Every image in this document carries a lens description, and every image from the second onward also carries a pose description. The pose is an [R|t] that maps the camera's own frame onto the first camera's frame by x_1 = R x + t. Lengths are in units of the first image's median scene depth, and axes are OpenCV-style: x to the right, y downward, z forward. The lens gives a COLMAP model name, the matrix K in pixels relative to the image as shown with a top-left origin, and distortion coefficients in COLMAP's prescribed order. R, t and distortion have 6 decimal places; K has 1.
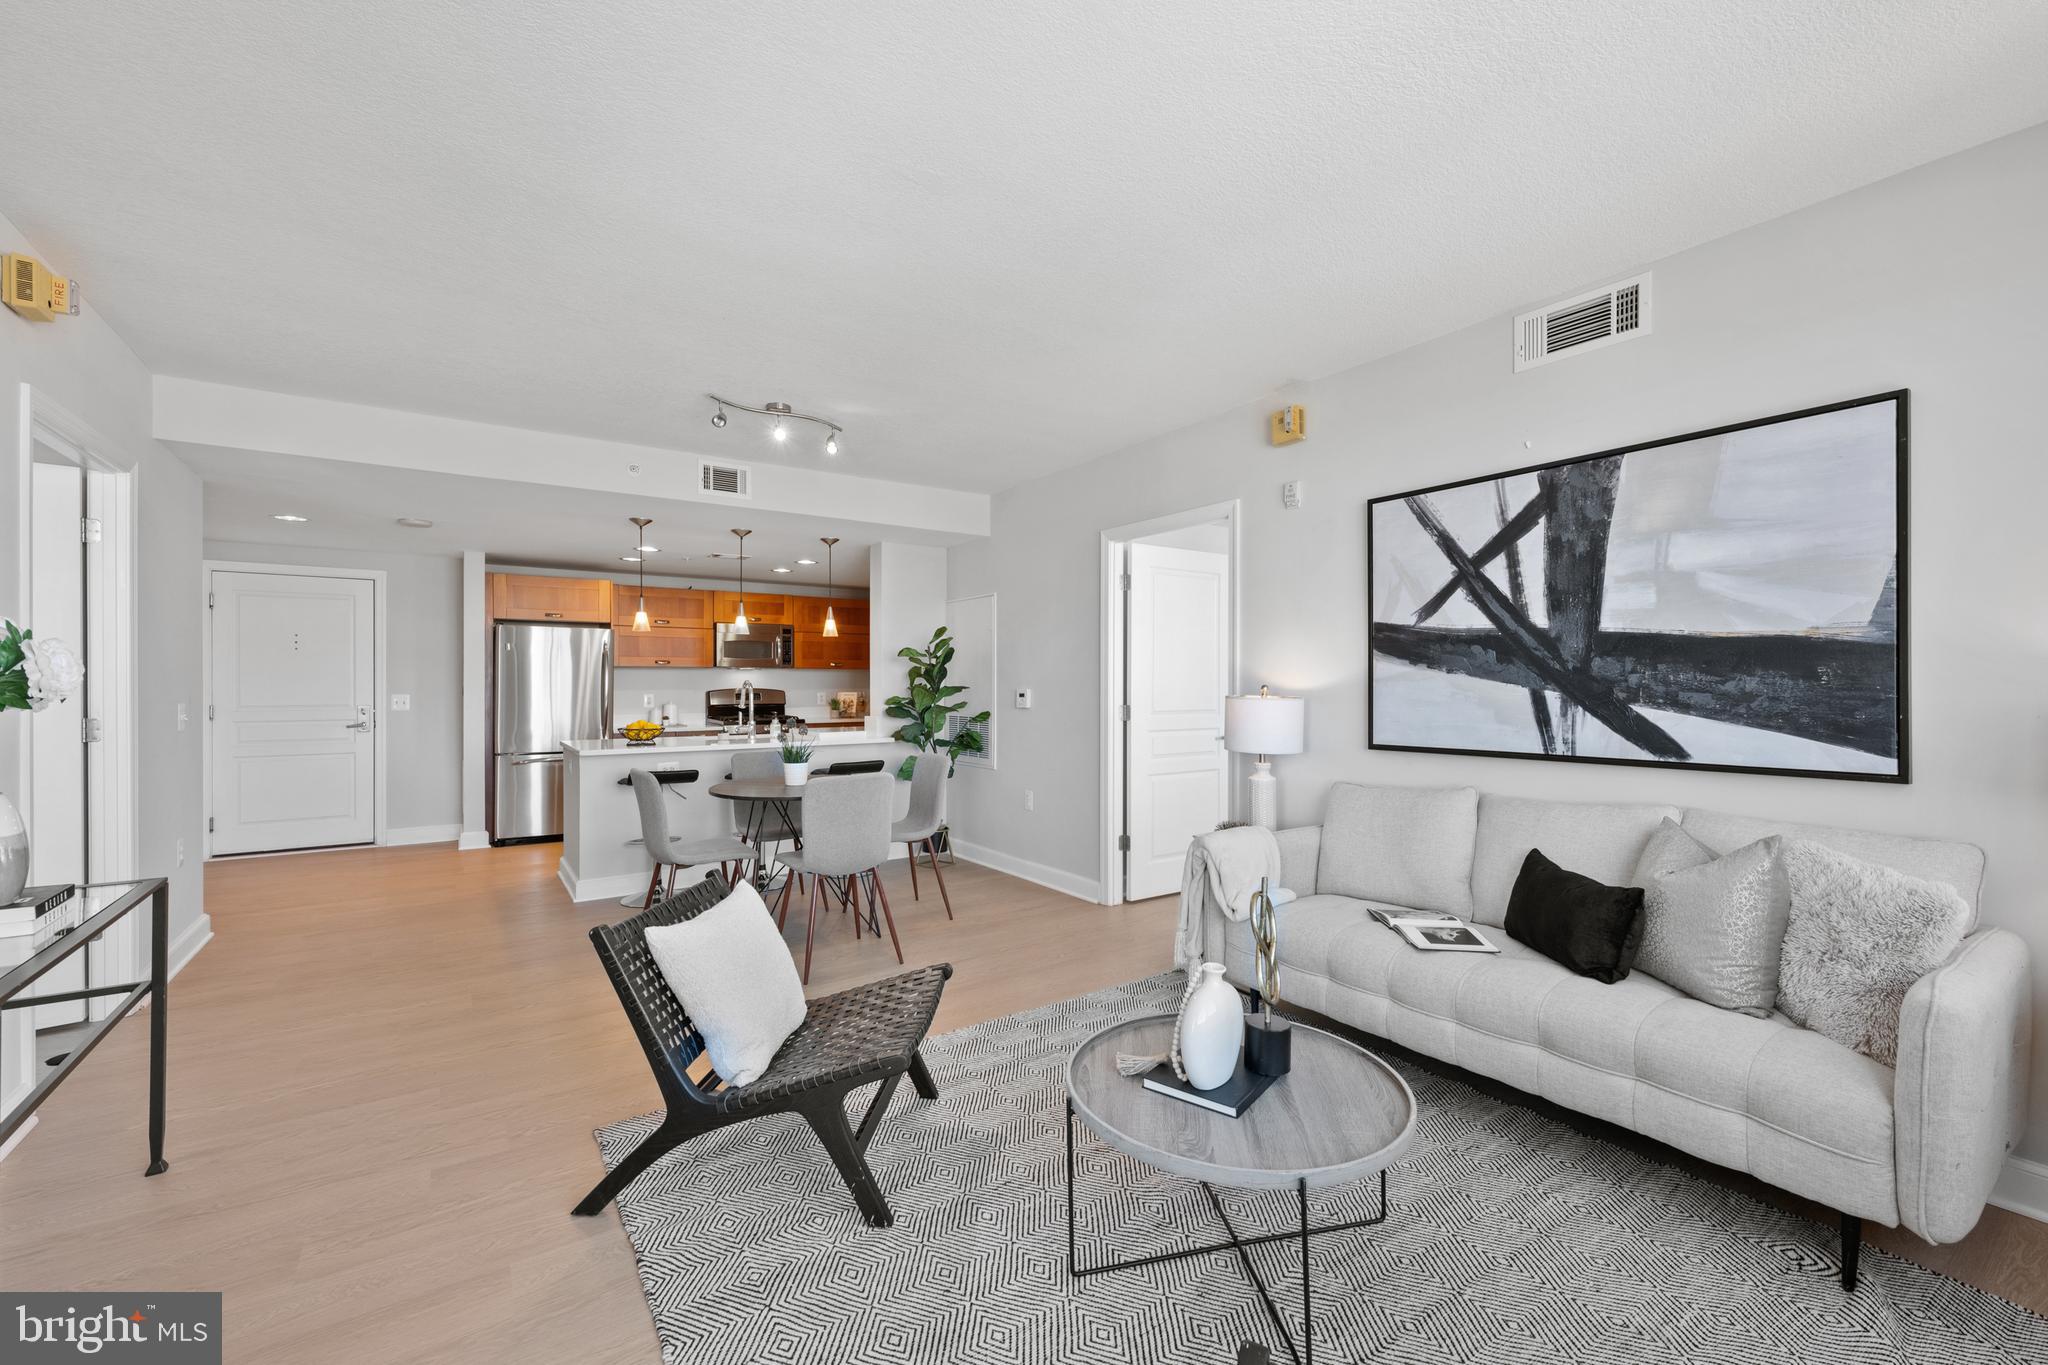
lens RADIAL K [[820.8, 0, 1013.1], [0, 820.8, 685.0], [0, 0, 1]] dist [-0.002240, 0.000322]
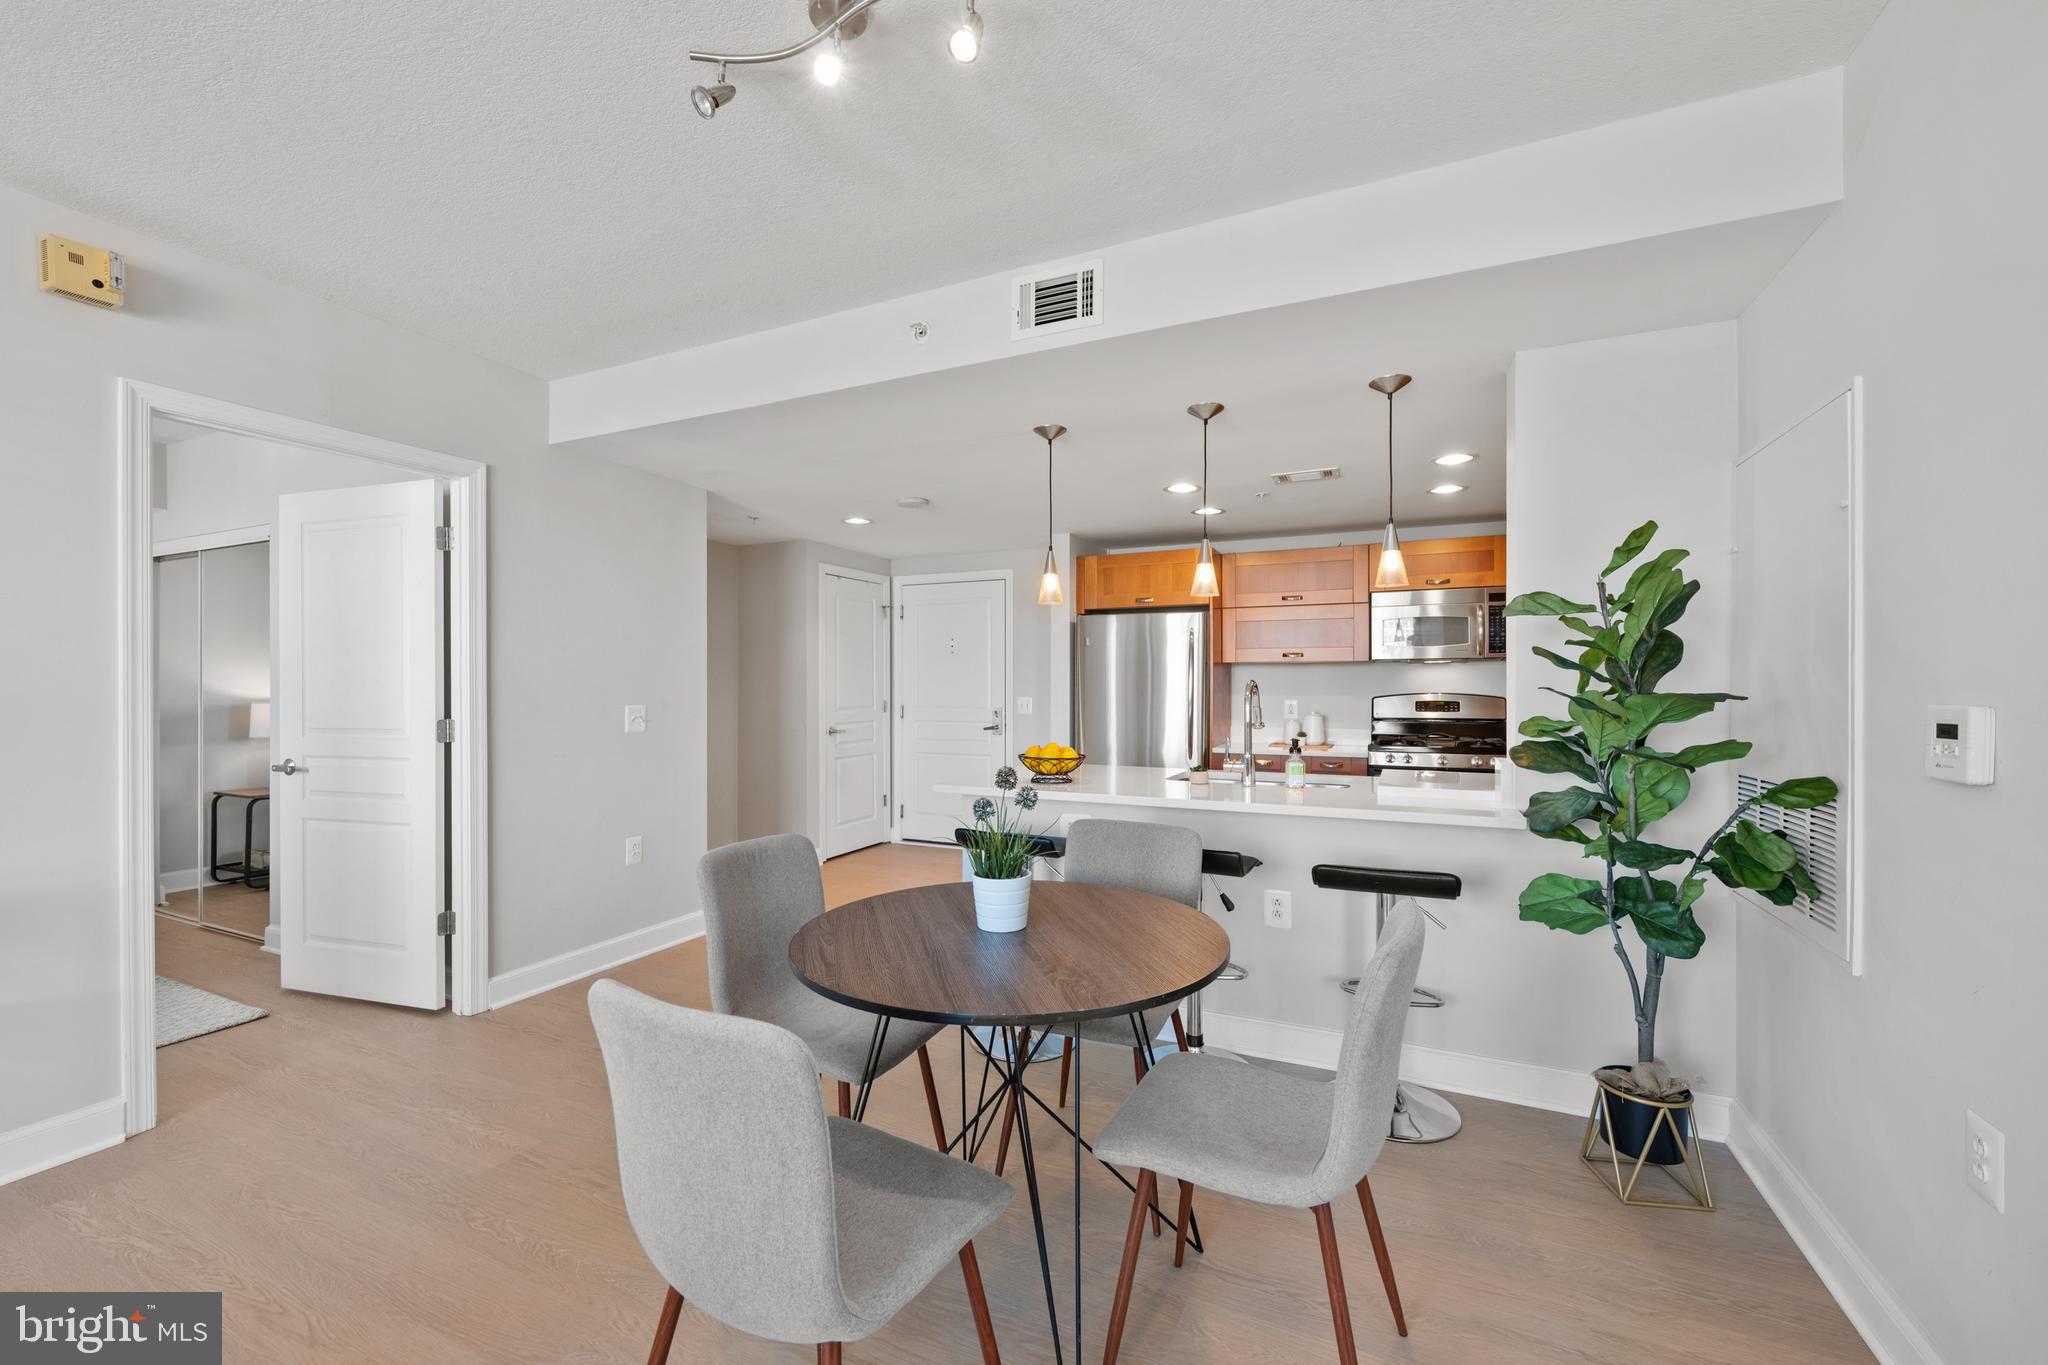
lens RADIAL K [[820.8, 0, 1026.5], [0, 820.8, 687.6], [0, 0, 1]] dist [-0.002240, 0.000322]
pose [[0.516732, 0.002071, -0.856144, 0.076943], [-0.001180, 0.999998, 0.001707, -0.000889], [0.856146, 0.000128, 0.516734, 0.595337]]
